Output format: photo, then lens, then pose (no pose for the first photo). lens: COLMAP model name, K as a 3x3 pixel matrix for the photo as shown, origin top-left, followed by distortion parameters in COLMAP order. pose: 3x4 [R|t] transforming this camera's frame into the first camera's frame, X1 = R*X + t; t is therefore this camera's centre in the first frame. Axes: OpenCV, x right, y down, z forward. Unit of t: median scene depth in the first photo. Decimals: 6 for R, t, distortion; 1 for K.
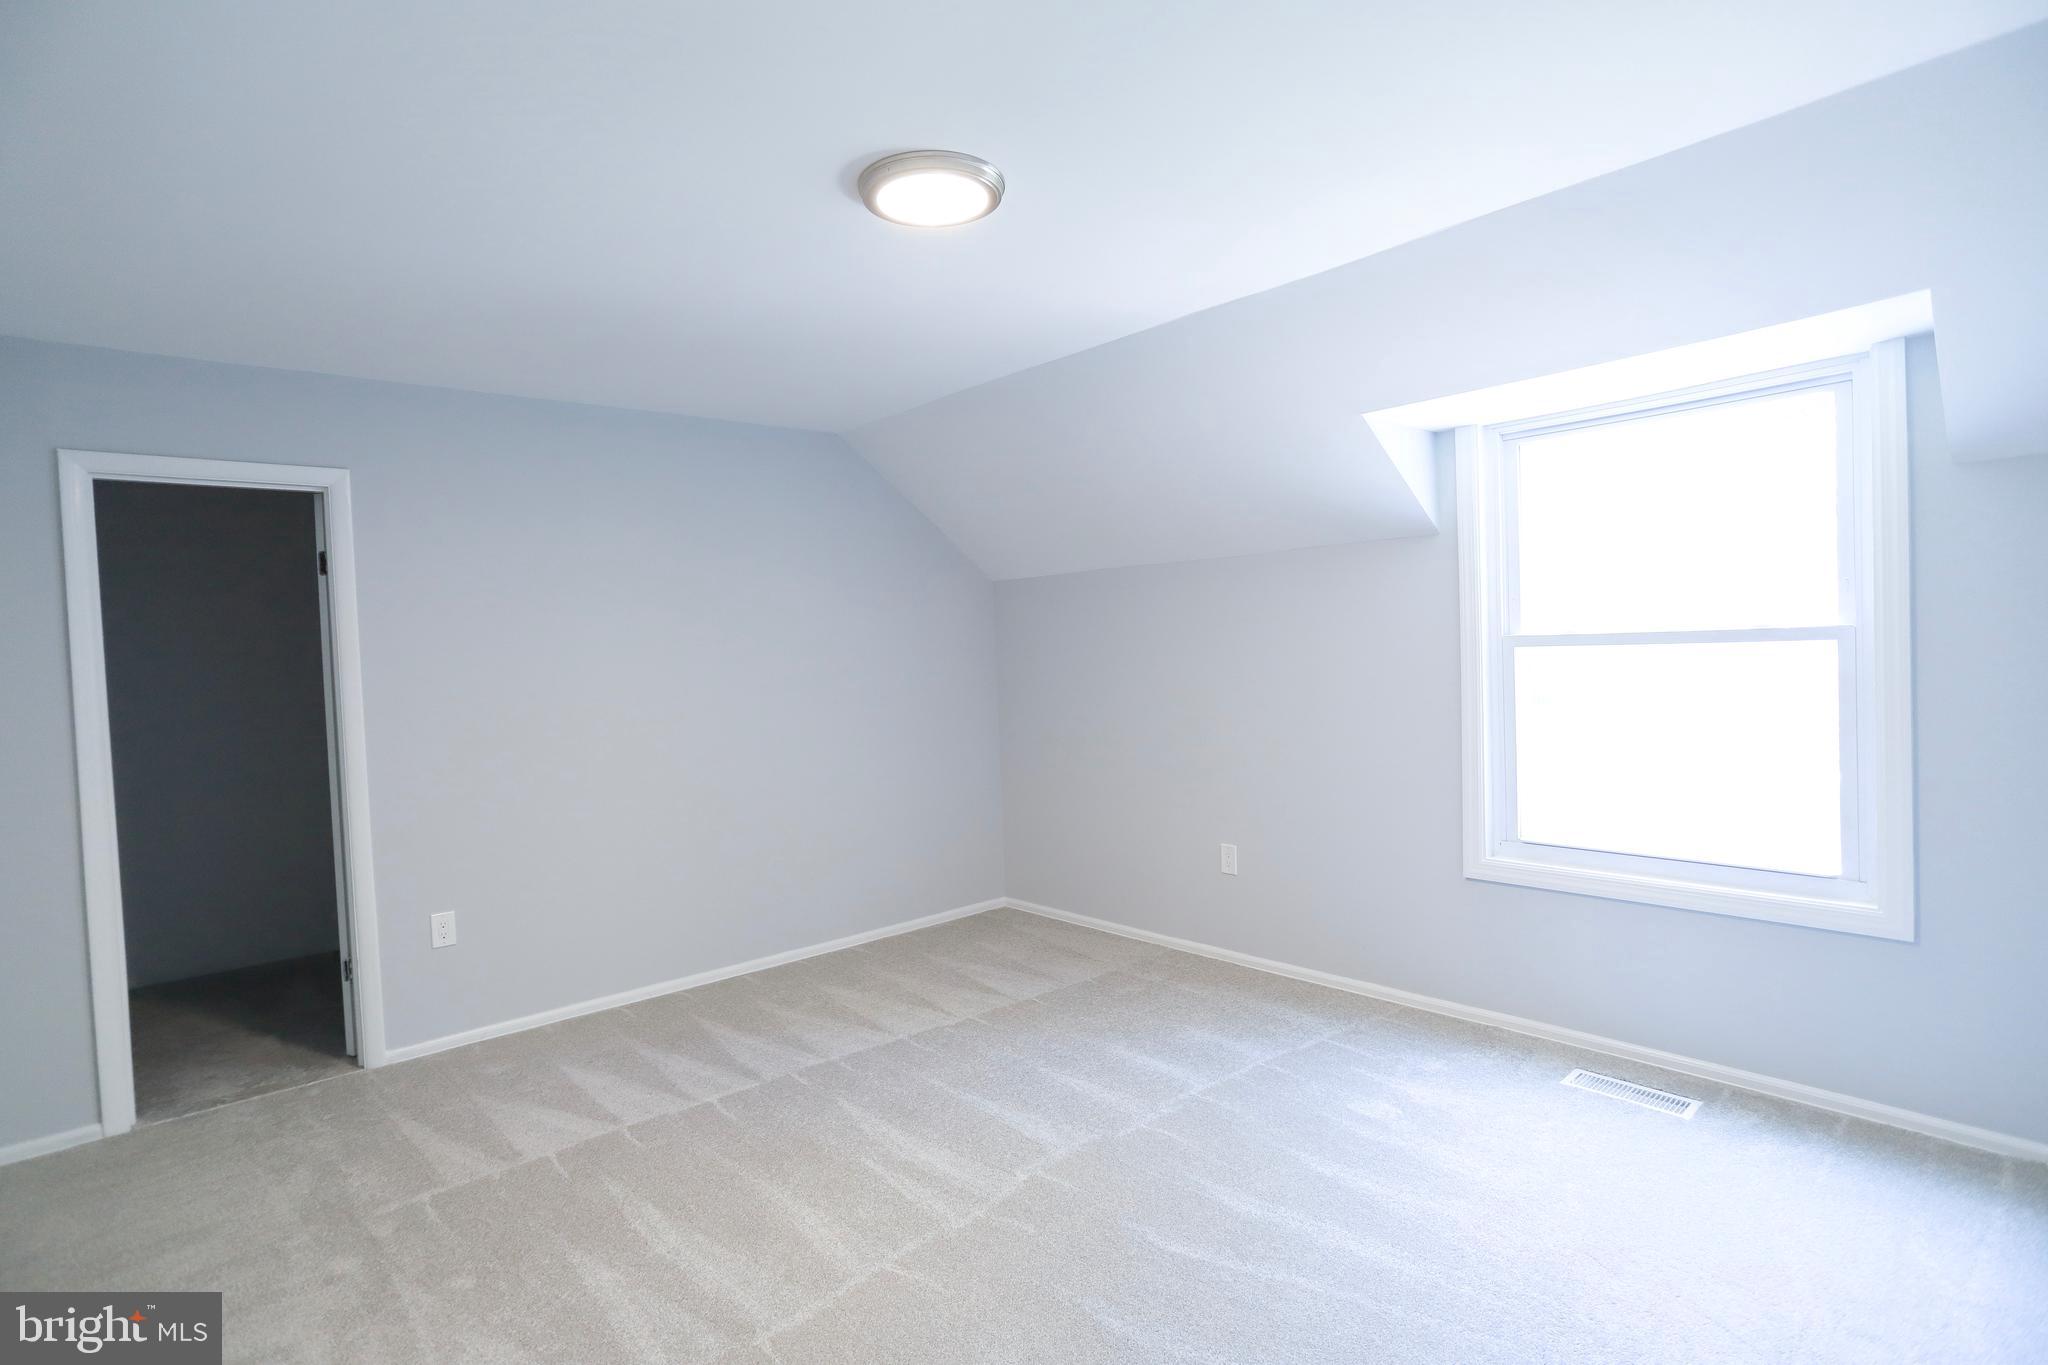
lens RADIAL K [[995.5, 0, 1025.9], [0, 995.5, 671.6], [0, 0, 1]] dist [-0.059654, 0.033890]
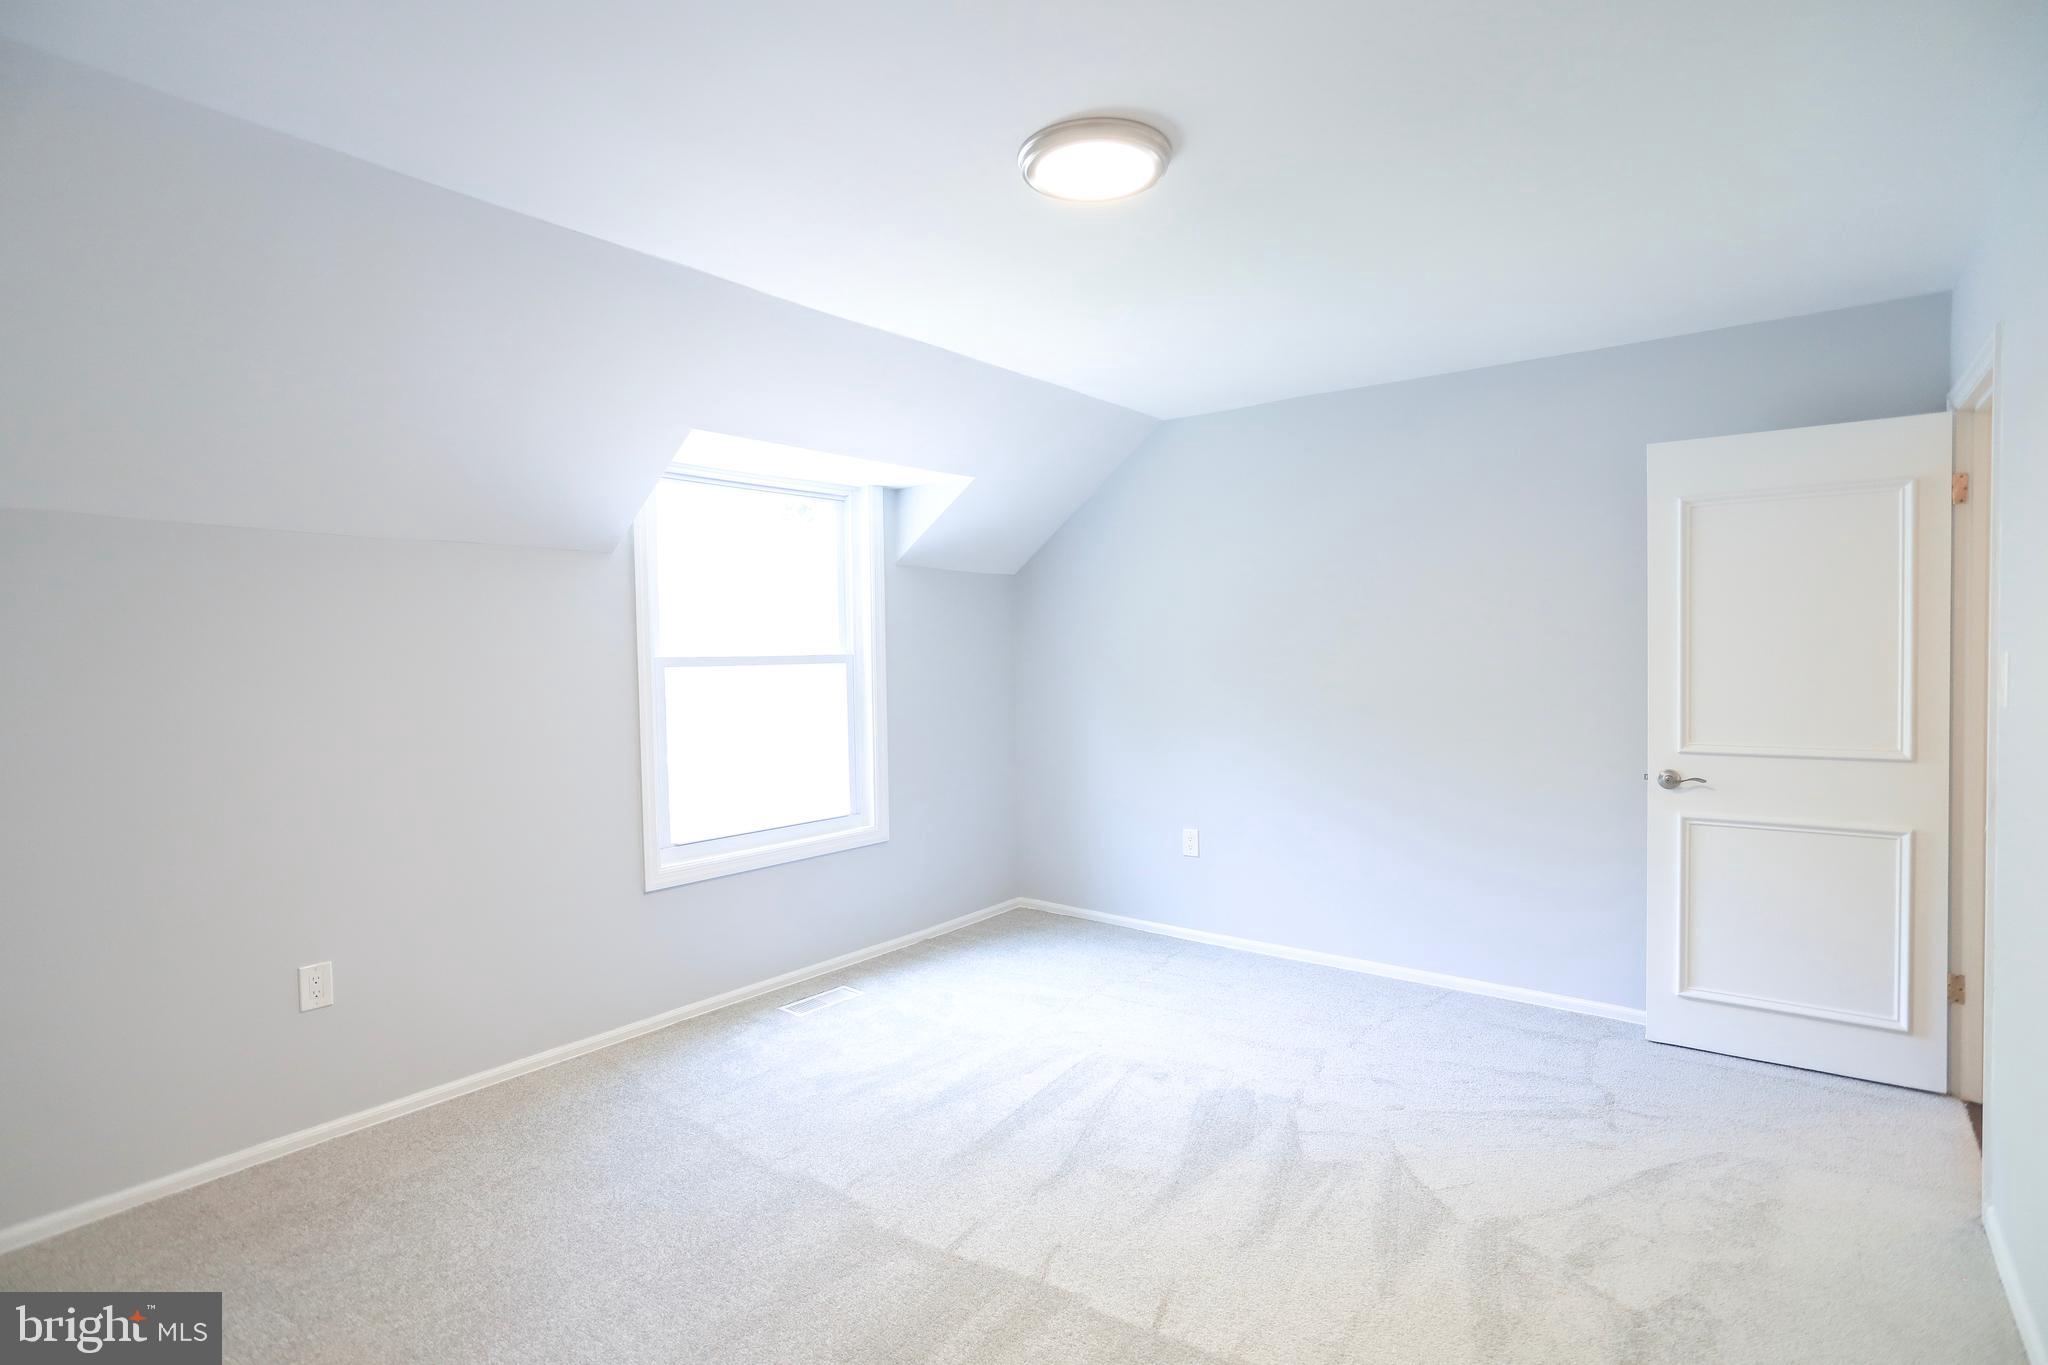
lens RADIAL K [[995.5, 0, 1025.9], [0, 995.5, 671.6], [0, 0, 1]] dist [-0.059654, 0.033890]
pose [[-0.163489, 0.016344, 0.986410, -0.788815], [0.041719, 0.999083, -0.009639, 0.008287], [-0.985663, 0.039576, -0.164021, 0.961626]]
